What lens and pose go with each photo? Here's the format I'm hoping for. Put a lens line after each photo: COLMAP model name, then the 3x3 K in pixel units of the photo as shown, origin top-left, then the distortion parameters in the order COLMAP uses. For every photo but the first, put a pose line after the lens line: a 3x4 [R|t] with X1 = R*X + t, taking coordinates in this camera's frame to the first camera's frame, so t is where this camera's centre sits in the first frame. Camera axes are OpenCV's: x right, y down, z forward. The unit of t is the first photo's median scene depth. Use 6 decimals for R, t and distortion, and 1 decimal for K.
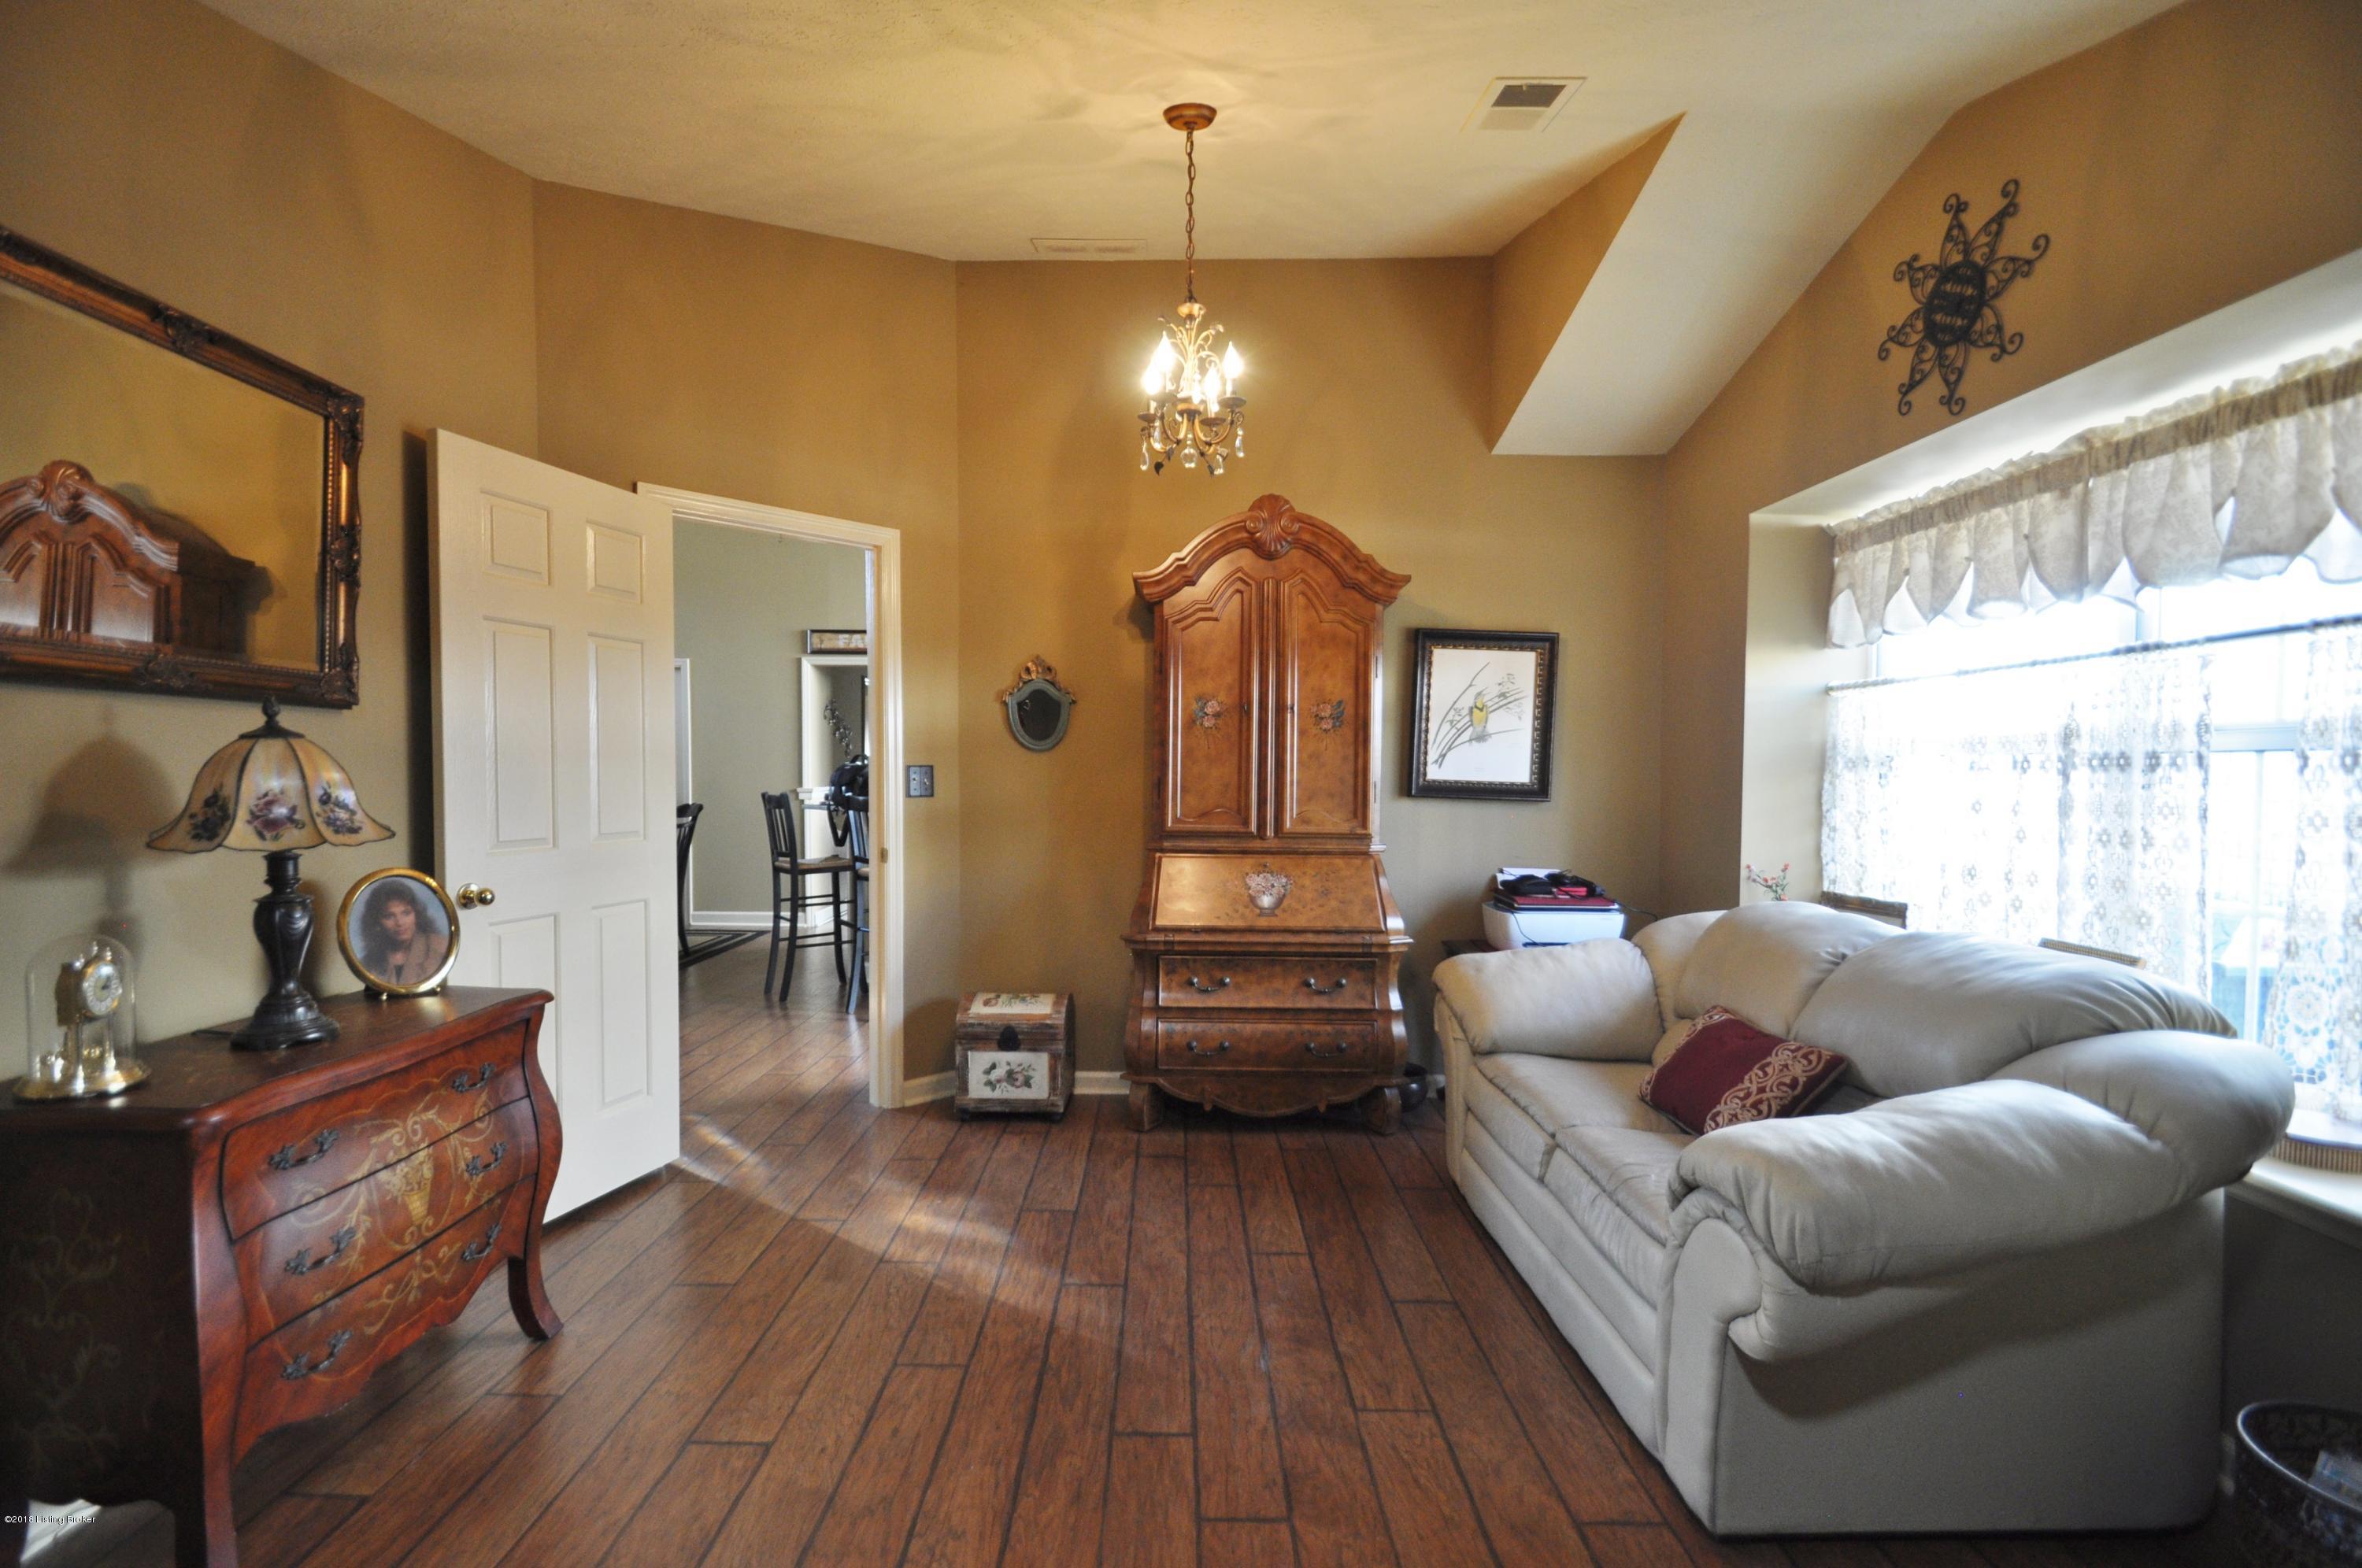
lens RADIAL K [[1037.1, 0, 1184.6], [0, 1037.1, 786.1], [0, 0, 1]] dist [0.001534, -0.005851]
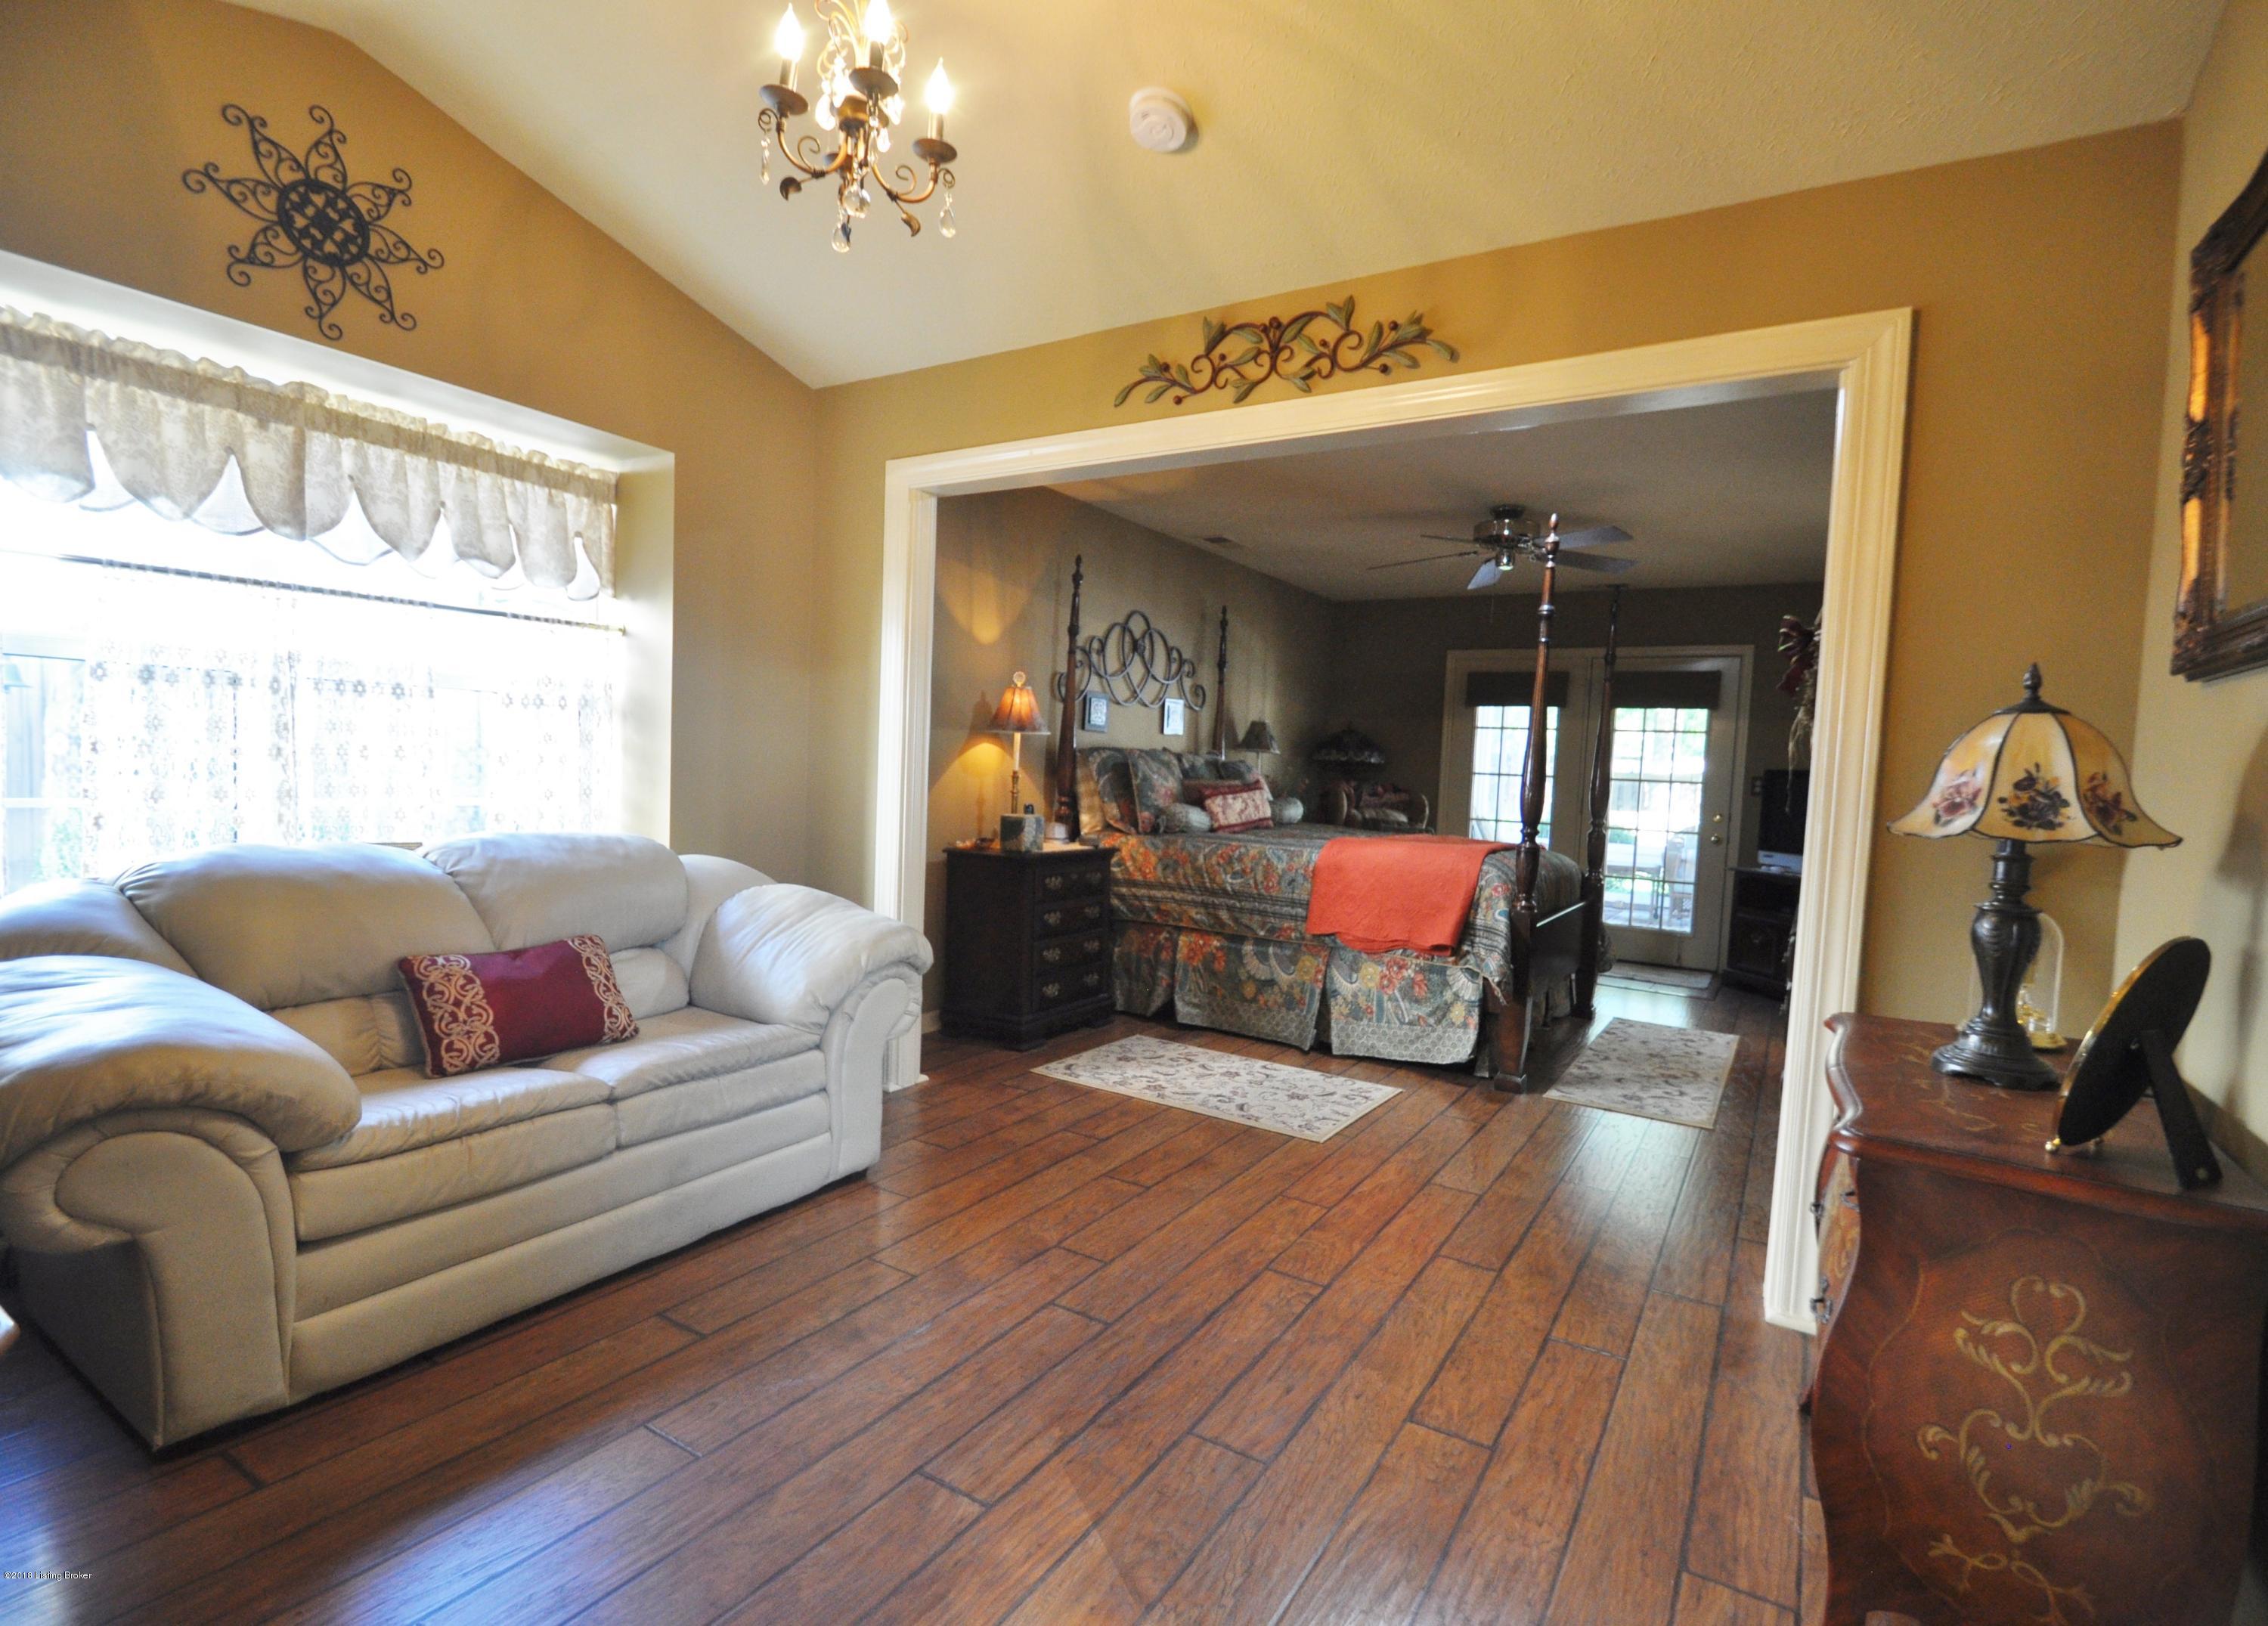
lens RADIAL K [[1063.5, 0, 1151.0], [0, 1063.5, 818.7], [0, 0, 1]] dist [-0.002501, -0.000695]
pose [[-0.842123, -0.070688, 0.534633, -0.533106], [-0.038516, 0.996724, 0.071117, 0.003454], [-0.537909, 0.039297, -0.842087, 1.506307]]
